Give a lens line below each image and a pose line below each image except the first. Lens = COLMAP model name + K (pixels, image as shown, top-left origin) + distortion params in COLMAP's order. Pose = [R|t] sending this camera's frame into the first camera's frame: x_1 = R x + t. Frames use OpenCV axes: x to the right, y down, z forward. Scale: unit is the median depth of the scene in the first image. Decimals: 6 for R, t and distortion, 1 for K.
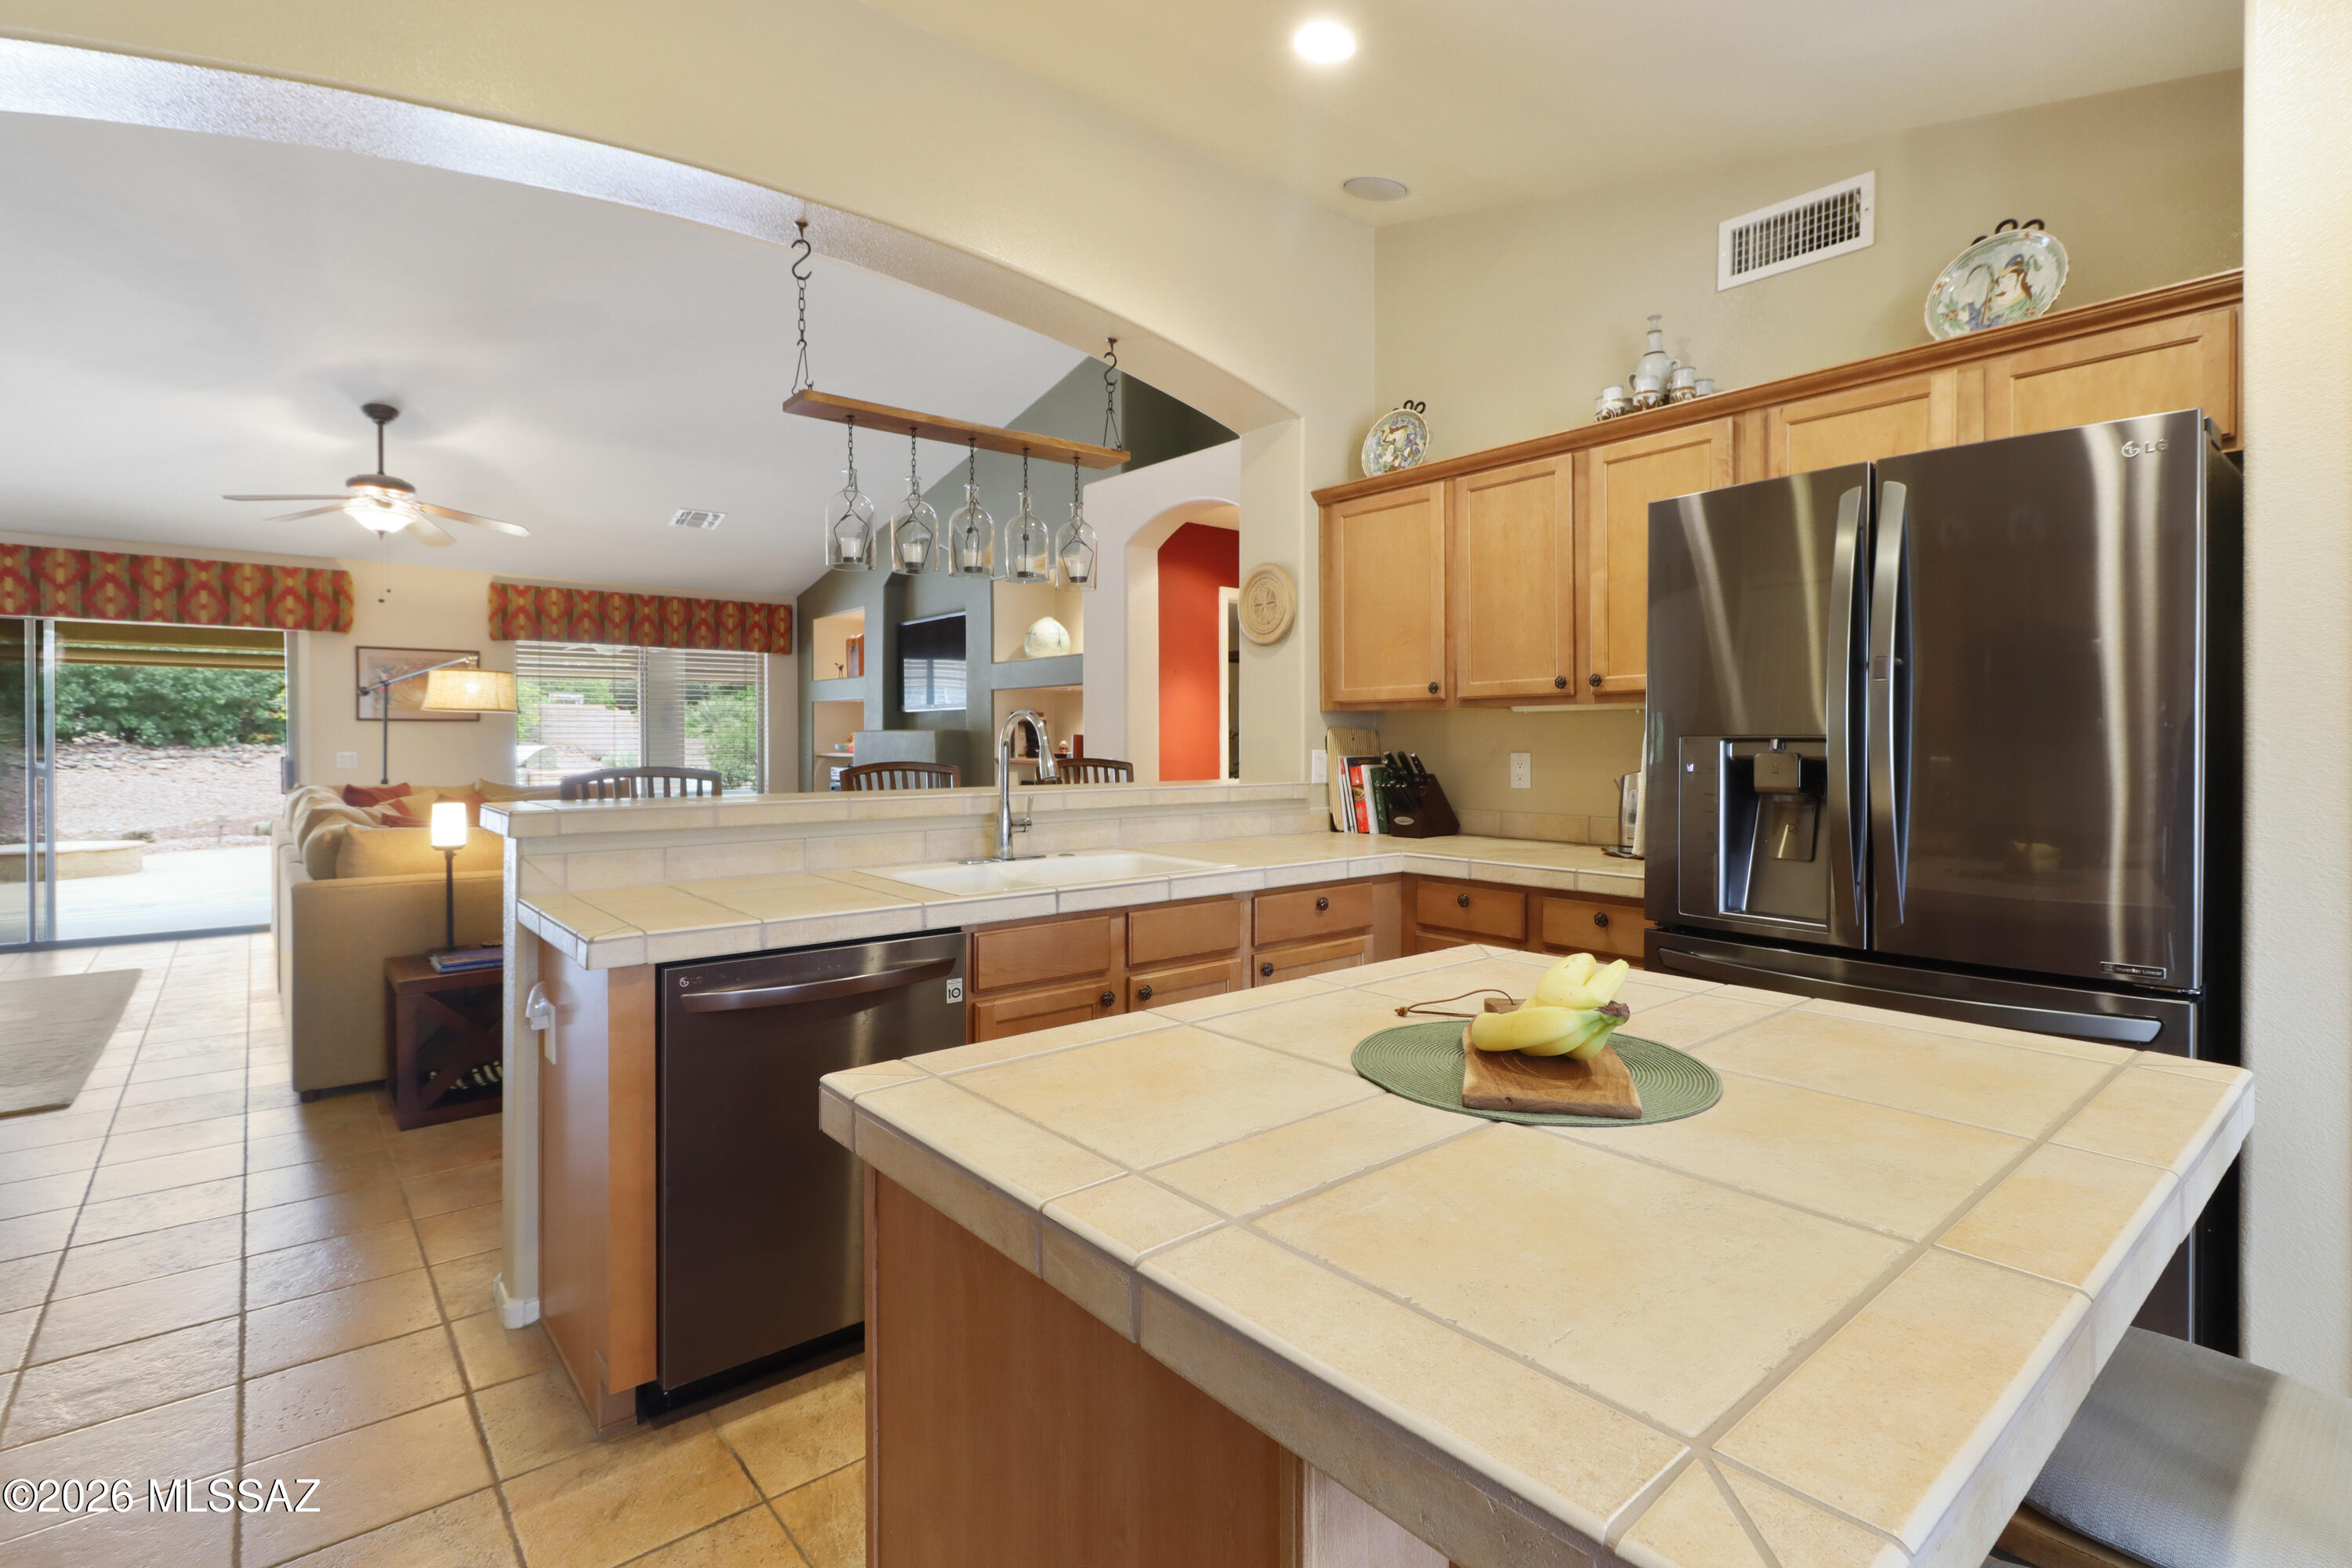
lens RADIAL K [[1100.4, 0, 1176.7], [0, 1100.4, 768.3], [0, 0, 1]] dist [0.002830, -0.000284]
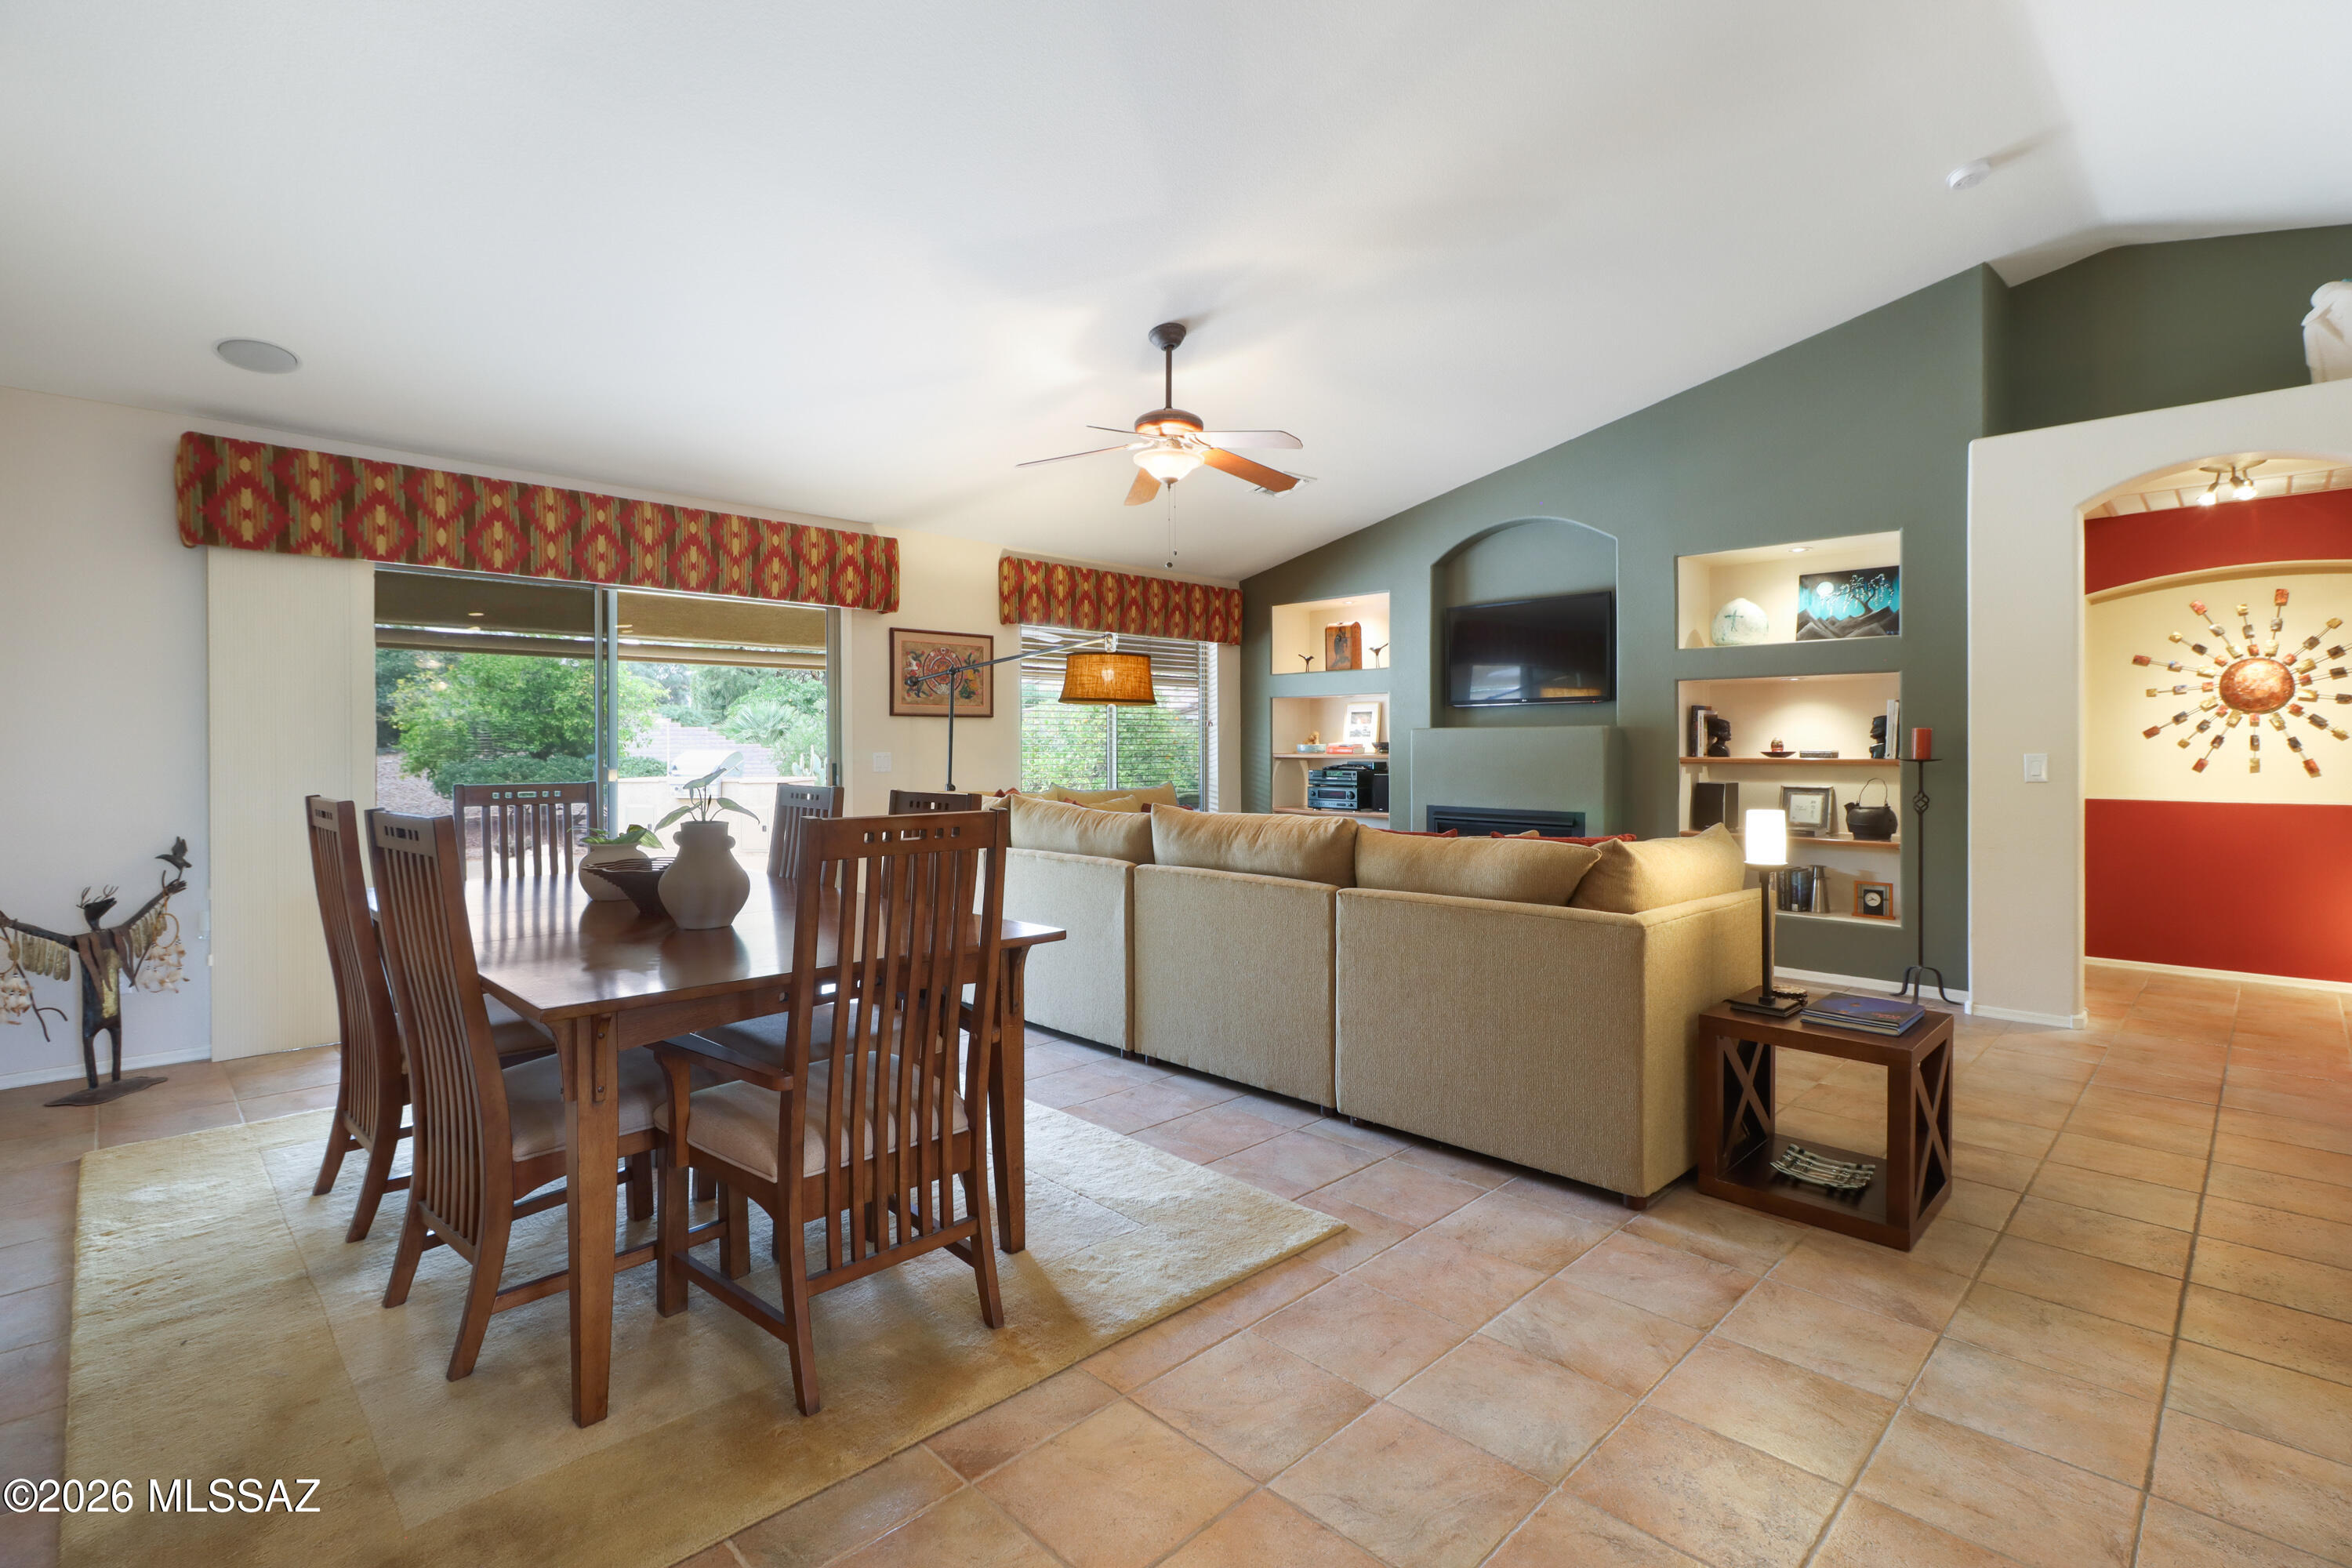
lens RADIAL K [[1100.4, 0, 1172.9], [0, 1100.4, 774.8], [0, 0, 1]] dist [0.002830, -0.000284]
pose [[0.997627, -0.006707, 0.068520, -0.606233], [0.006802, 0.999976, -0.001152, 0.004001], [-0.068511, 0.001615, 0.997649, 0.147717]]
